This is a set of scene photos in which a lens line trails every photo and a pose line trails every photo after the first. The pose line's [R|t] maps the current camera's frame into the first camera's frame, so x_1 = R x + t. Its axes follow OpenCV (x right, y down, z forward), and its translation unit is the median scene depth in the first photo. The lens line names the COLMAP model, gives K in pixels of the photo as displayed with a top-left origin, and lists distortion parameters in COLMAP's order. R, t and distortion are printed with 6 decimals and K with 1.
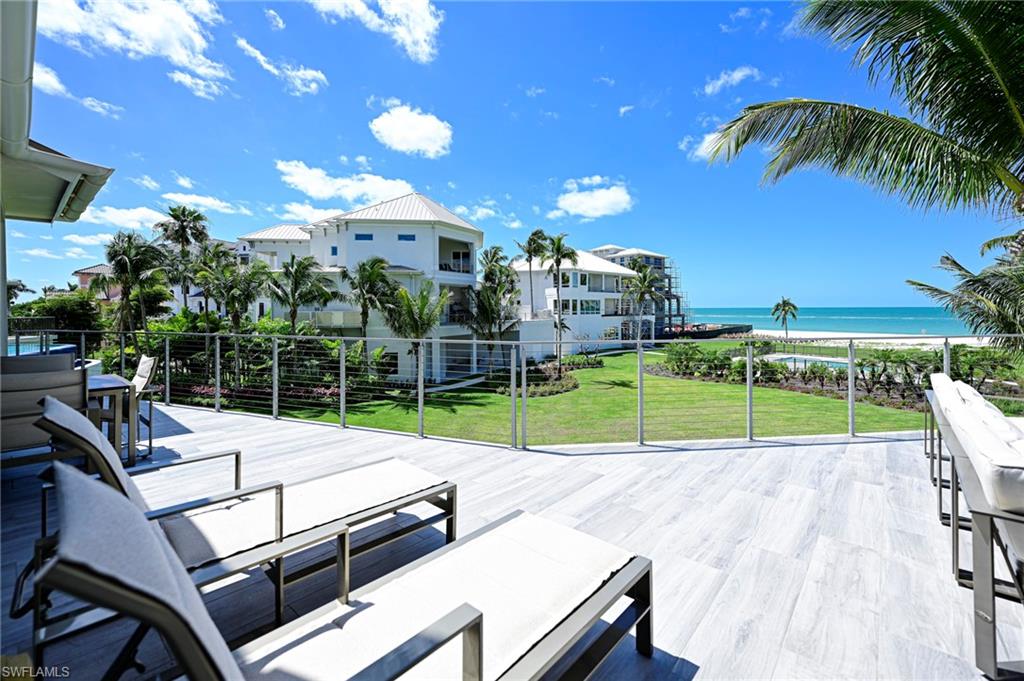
lens RADIAL K [[435.4, 0, 516.4], [0, 435.4, 309.4], [0, 0, 1]] dist [-0.000835, -0.000076]
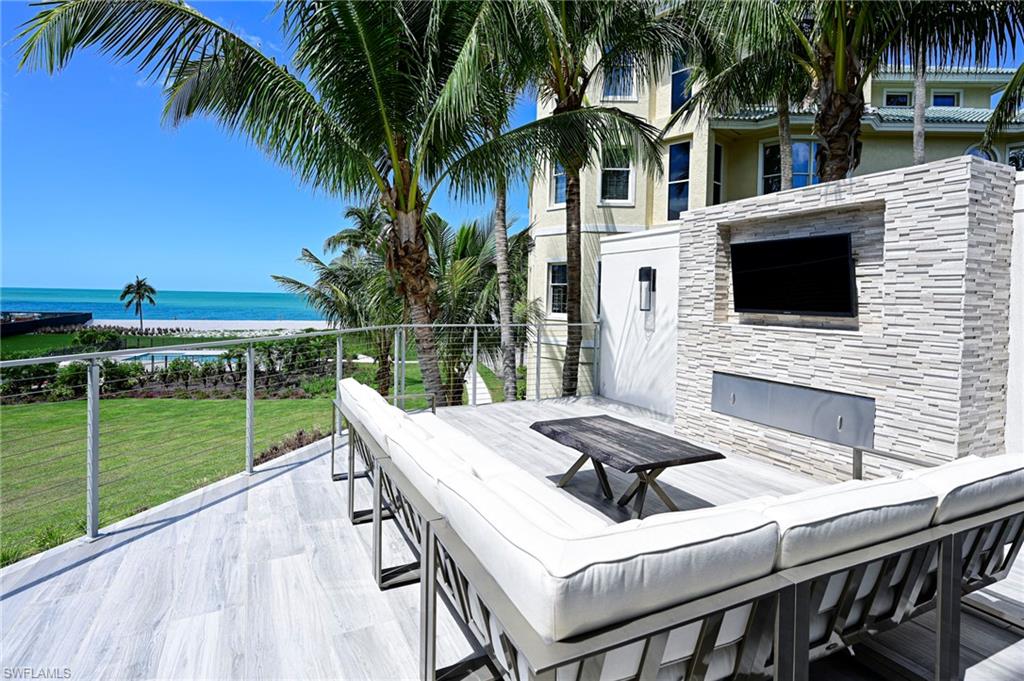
lens RADIAL K [[523.7, 0, 514.5], [0, 523.7, 307.8], [0, 0, 1]] dist [-0.001093, 0.000442]
pose [[0.384692, -0.002386, 0.923042, 0.023158], [-0.024241, 0.999626, 0.012686, -0.001796], [-0.922727, -0.027256, 0.384490, 0.045907]]
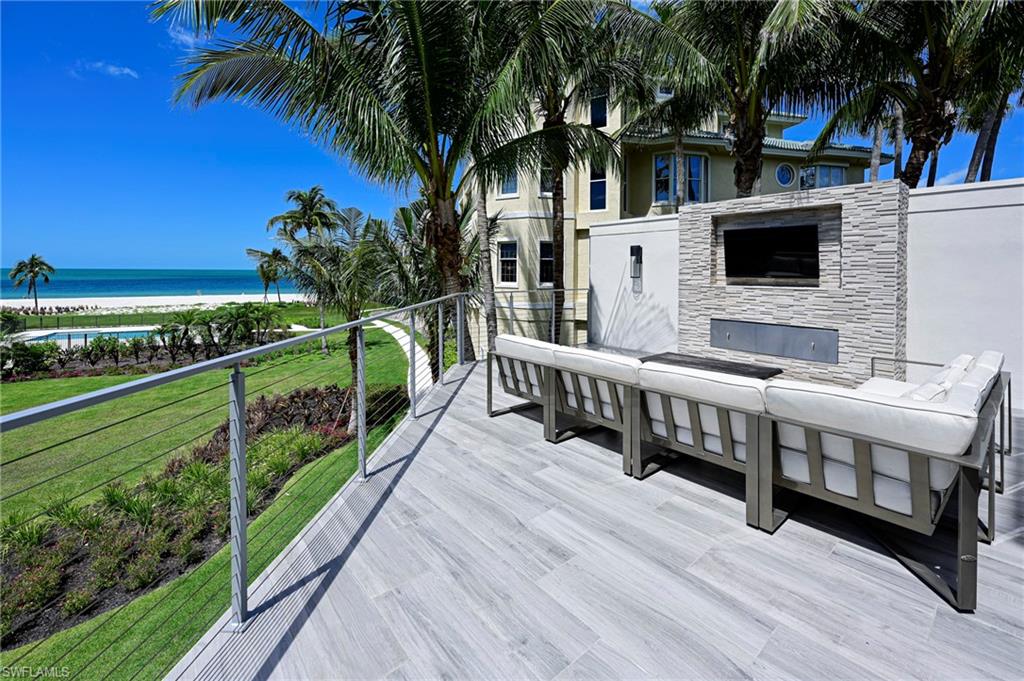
lens RADIAL K [[431.1, 0, 526.8], [0, 431.1, 276.0], [0, 0, 1]] dist [0.000054, -0.000085]
pose [[0.140232, -0.002299, 0.990116, -0.009507], [-0.007892, 0.999963, 0.003440, -0.000258], [-0.990087, -0.008296, 0.140209, 0.116502]]
